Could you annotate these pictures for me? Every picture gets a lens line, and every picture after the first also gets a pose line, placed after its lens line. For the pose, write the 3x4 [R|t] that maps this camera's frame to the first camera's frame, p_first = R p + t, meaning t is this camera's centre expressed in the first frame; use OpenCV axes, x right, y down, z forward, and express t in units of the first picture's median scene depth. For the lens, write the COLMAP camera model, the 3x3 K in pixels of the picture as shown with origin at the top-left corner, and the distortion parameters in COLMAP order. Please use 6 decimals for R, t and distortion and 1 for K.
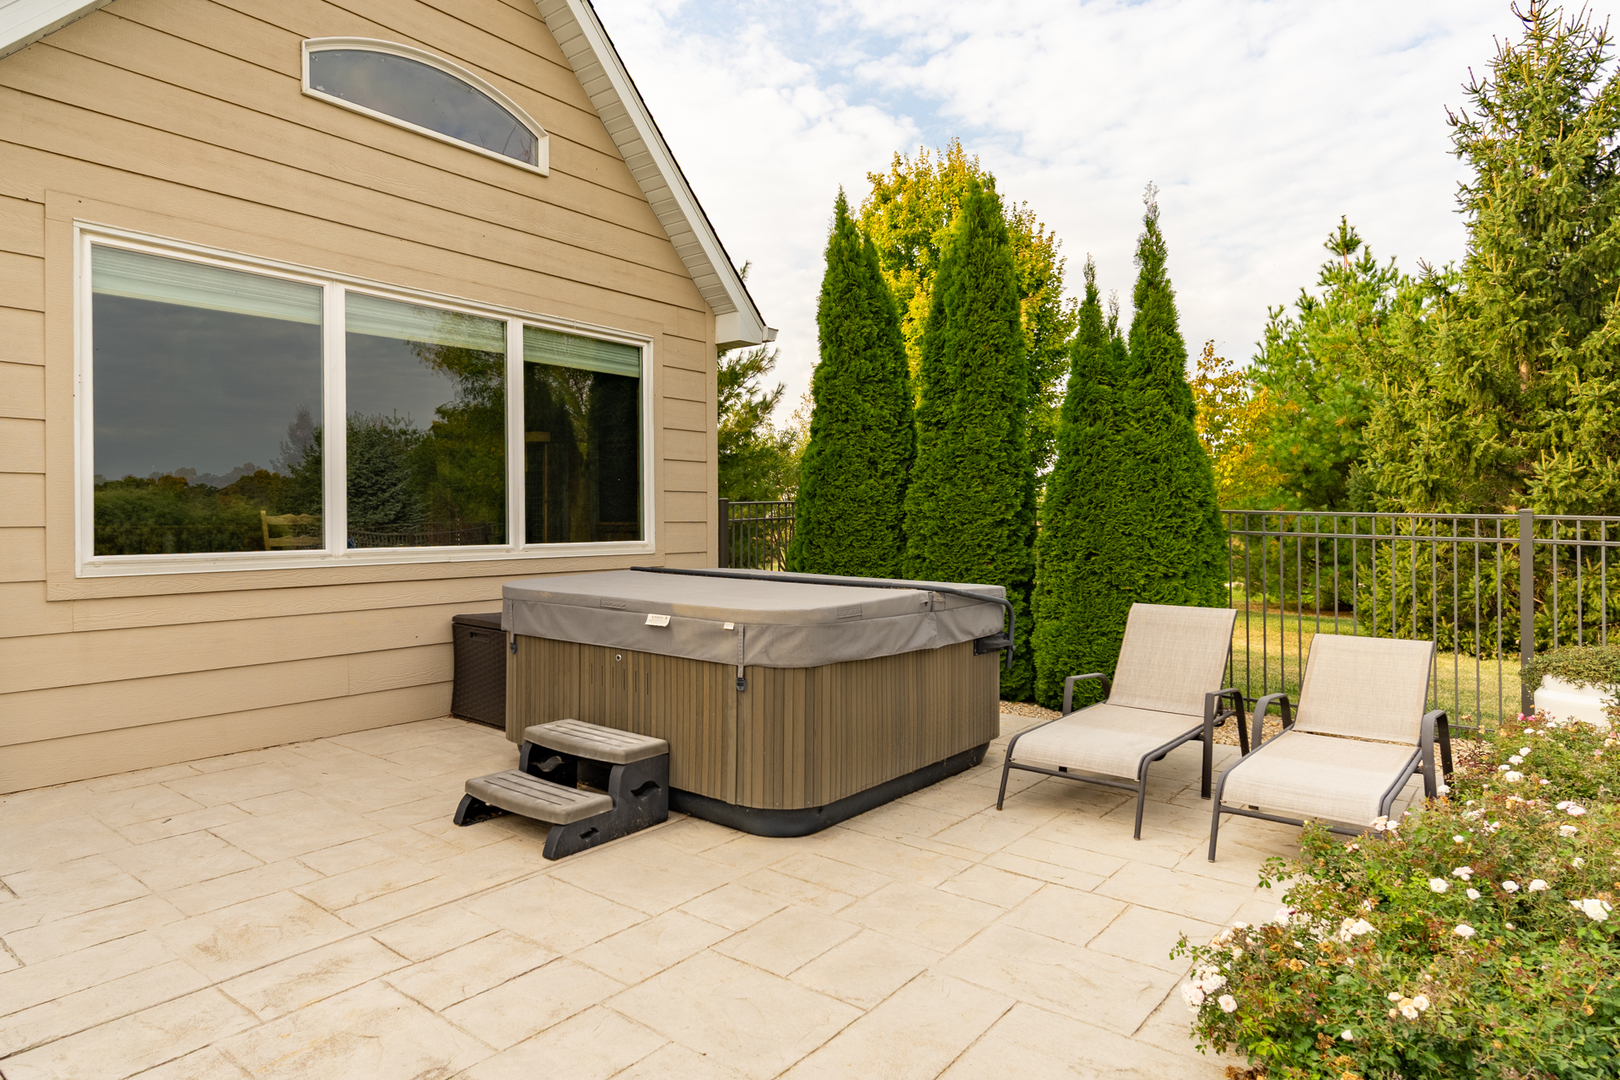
lens RADIAL K [[952.9, 0, 755.1], [0, 952.9, 532.2], [0, 0, 1]] dist [0.002202, 0.004372]
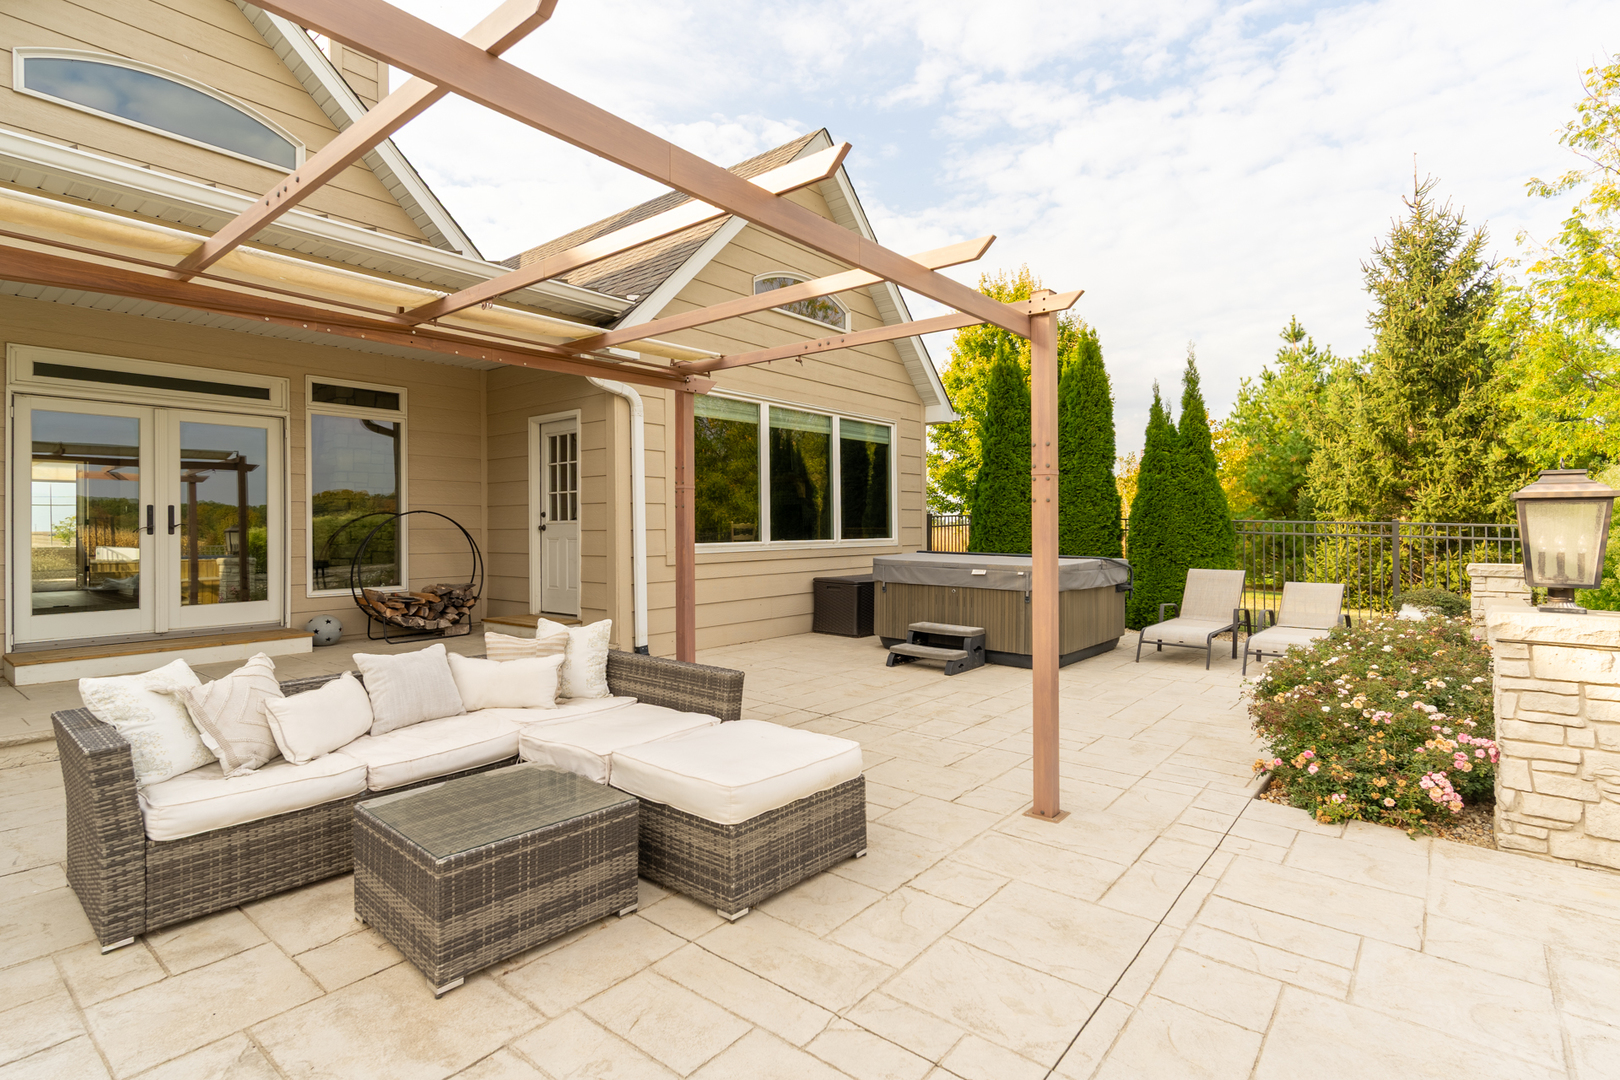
lens RADIAL K [[762.3, 0, 808.5], [0, 762.3, 532.7], [0, 0, 1]] dist [0.008038, -0.000263]
pose [[0.999956, -0.000285, -0.009423, -0.193965], [0.000246, 0.999991, -0.004195, 0.004195], [0.009424, 0.004193, 0.999947, -0.298324]]
